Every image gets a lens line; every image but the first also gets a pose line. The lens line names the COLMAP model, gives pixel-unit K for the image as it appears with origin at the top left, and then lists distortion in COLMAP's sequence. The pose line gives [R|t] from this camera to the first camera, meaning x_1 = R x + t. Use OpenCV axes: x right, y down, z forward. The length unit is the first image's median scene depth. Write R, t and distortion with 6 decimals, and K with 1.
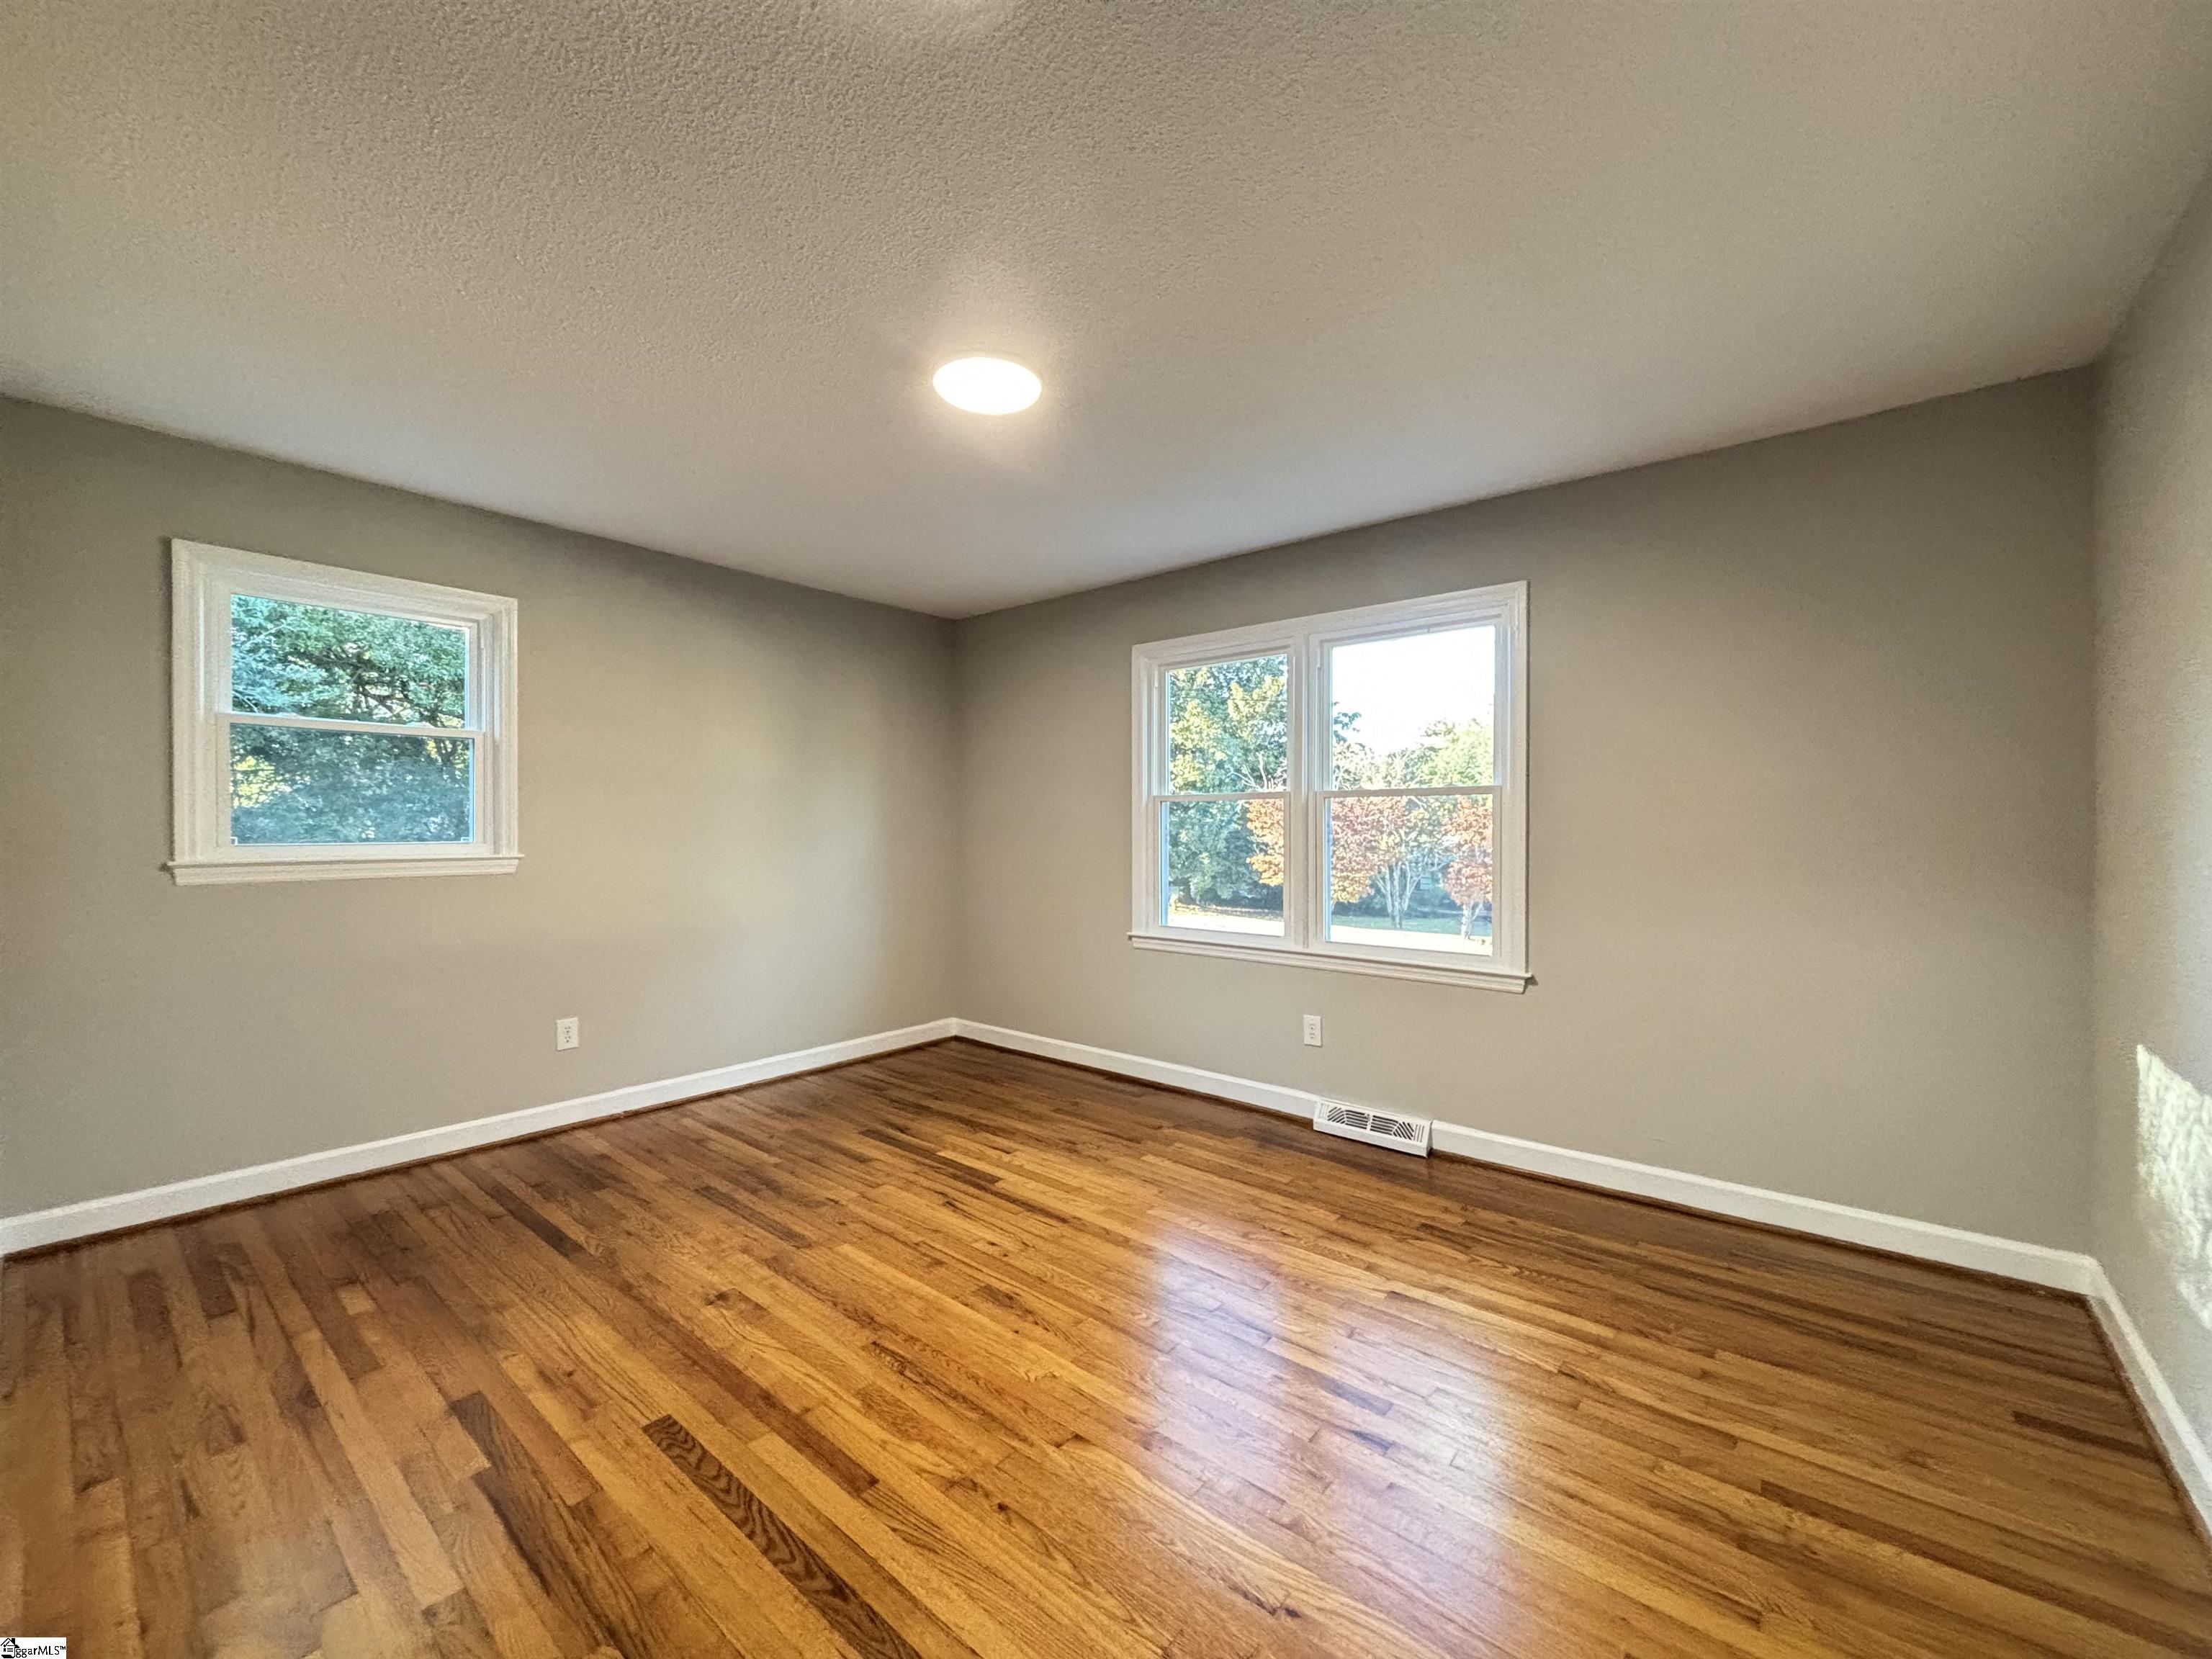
lens RADIAL K [[889.0, 0, 1117.3], [0, 889.0, 831.0], [0, 0, 1]] dist [0.000404, 0.001876]
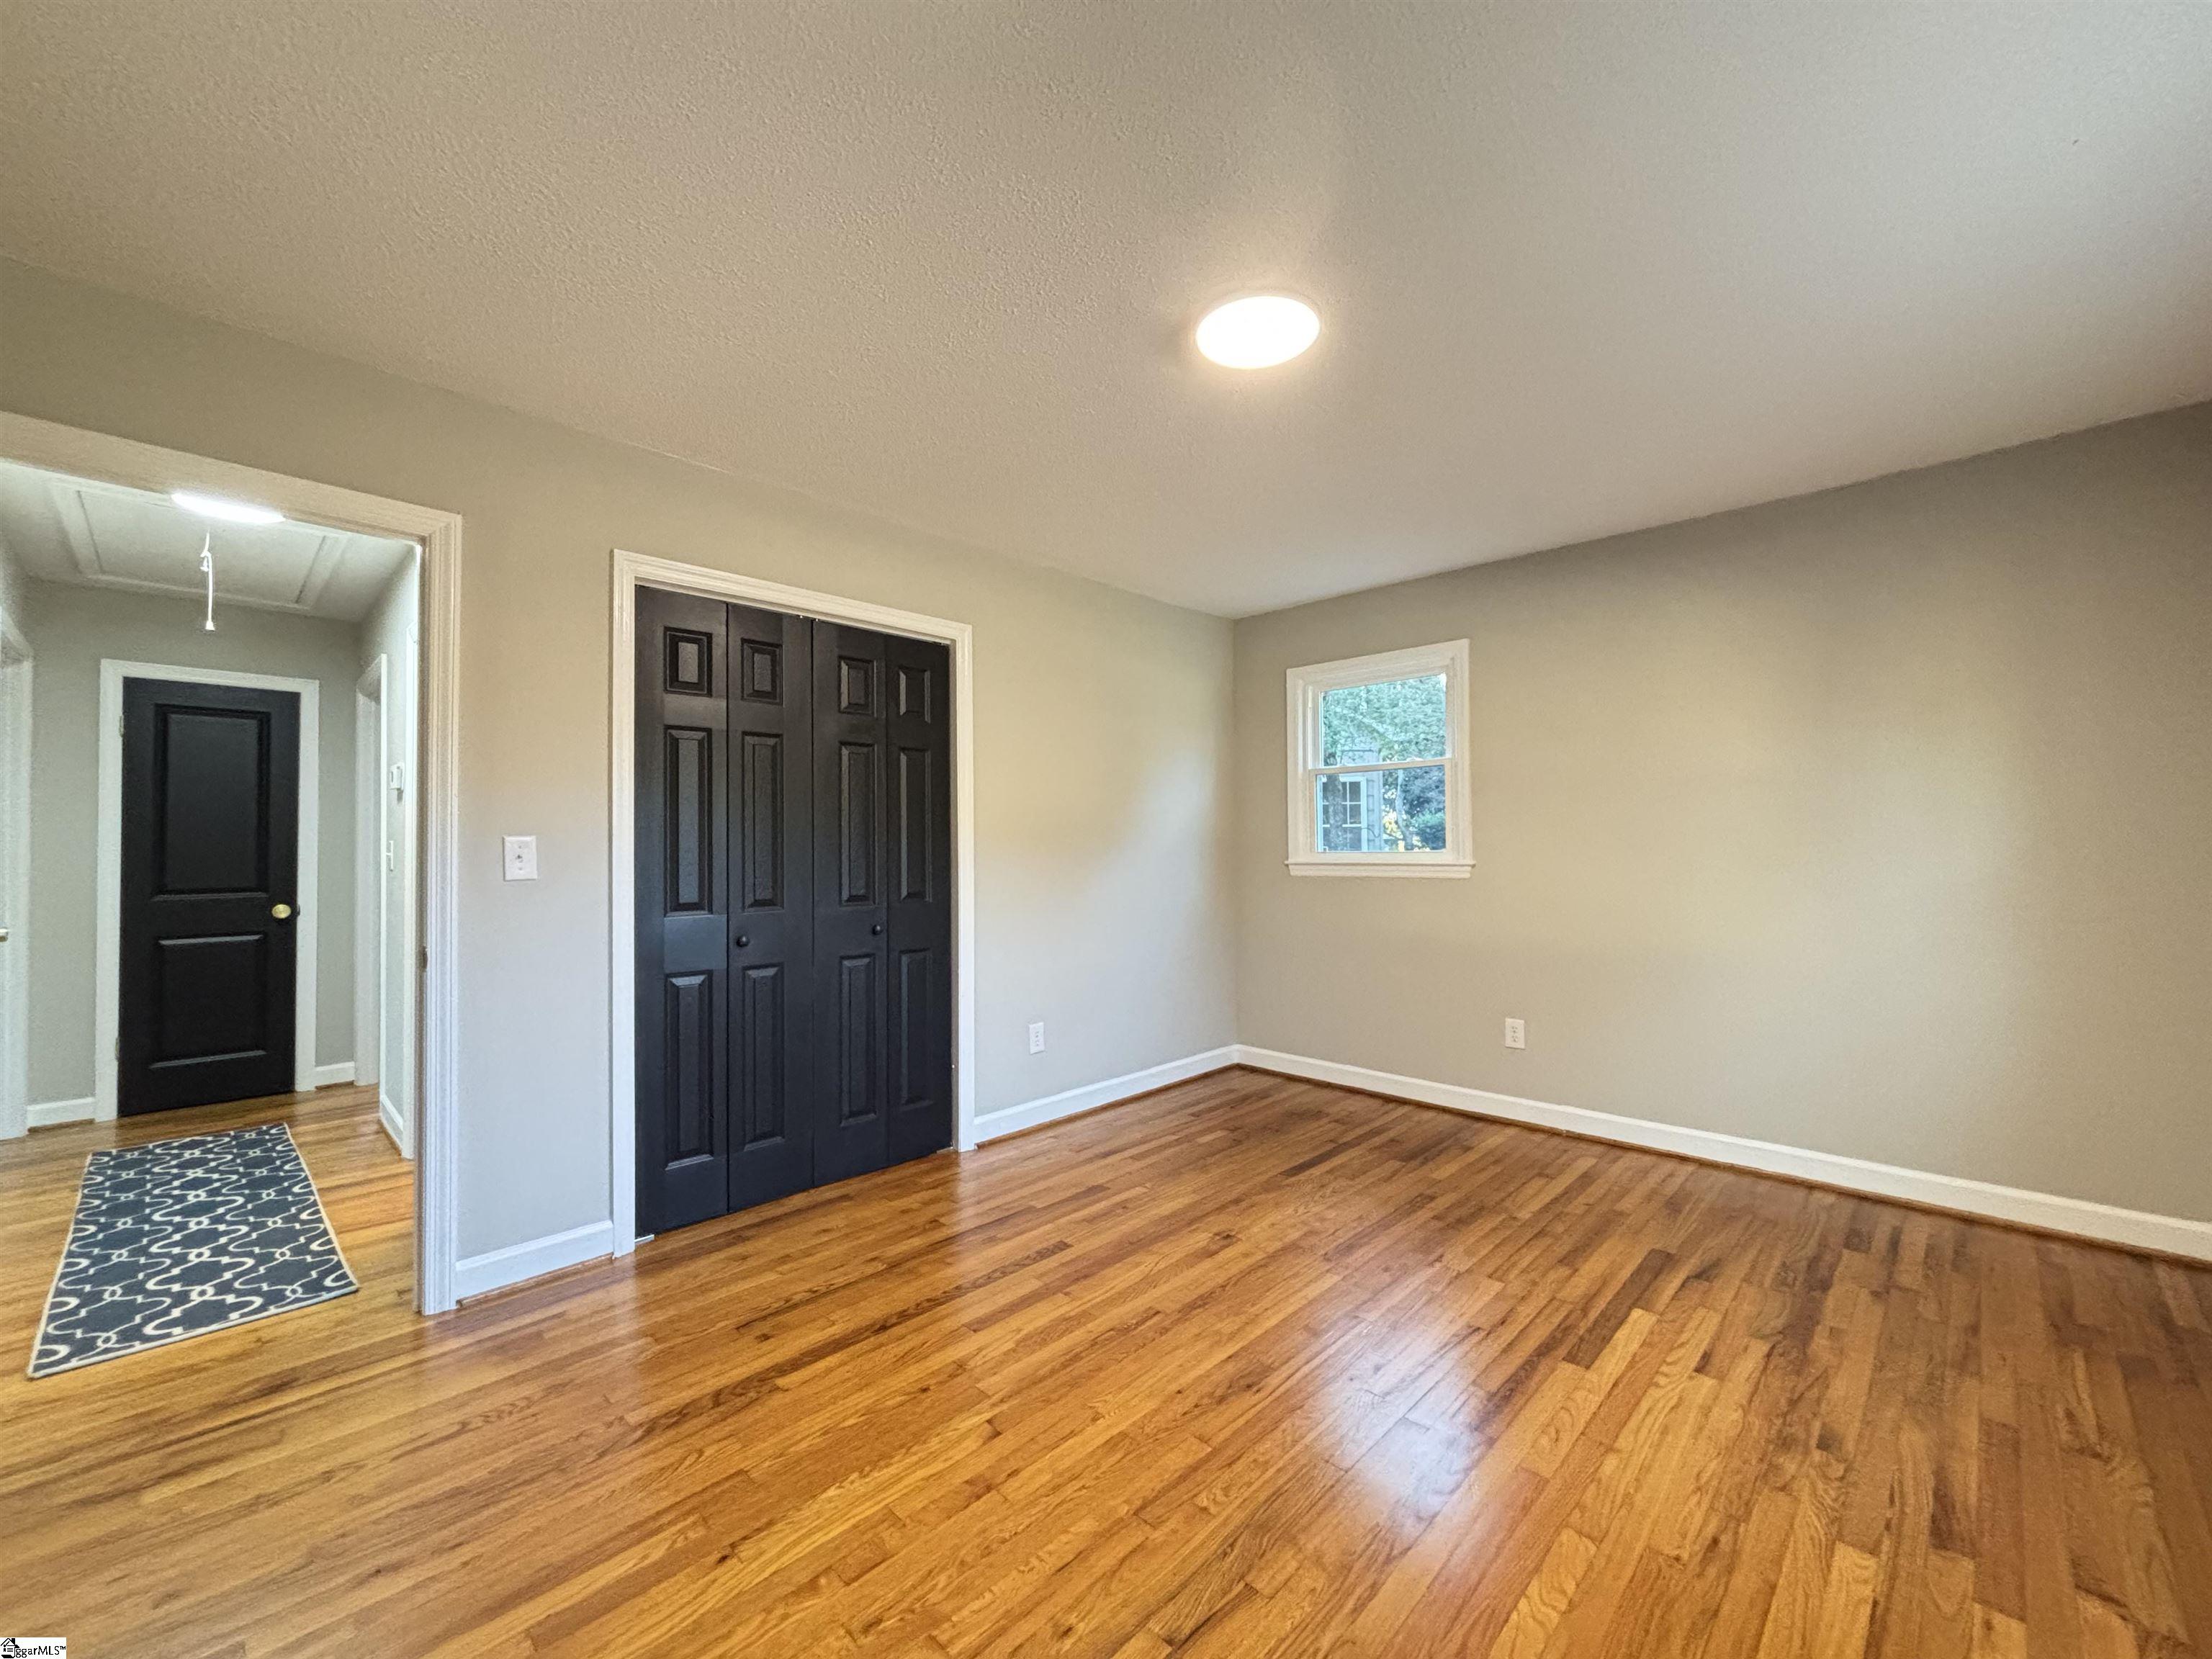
lens RADIAL K [[889.0, 0, 1097.3], [0, 889.0, 838.9], [0, 0, 1]] dist [0.000404, 0.001876]
pose [[-0.090191, -0.008992, -0.995884, 0.571071], [0.004031, 0.999948, -0.009394, 0.005877], [0.995916, -0.004861, -0.090150, 0.715332]]
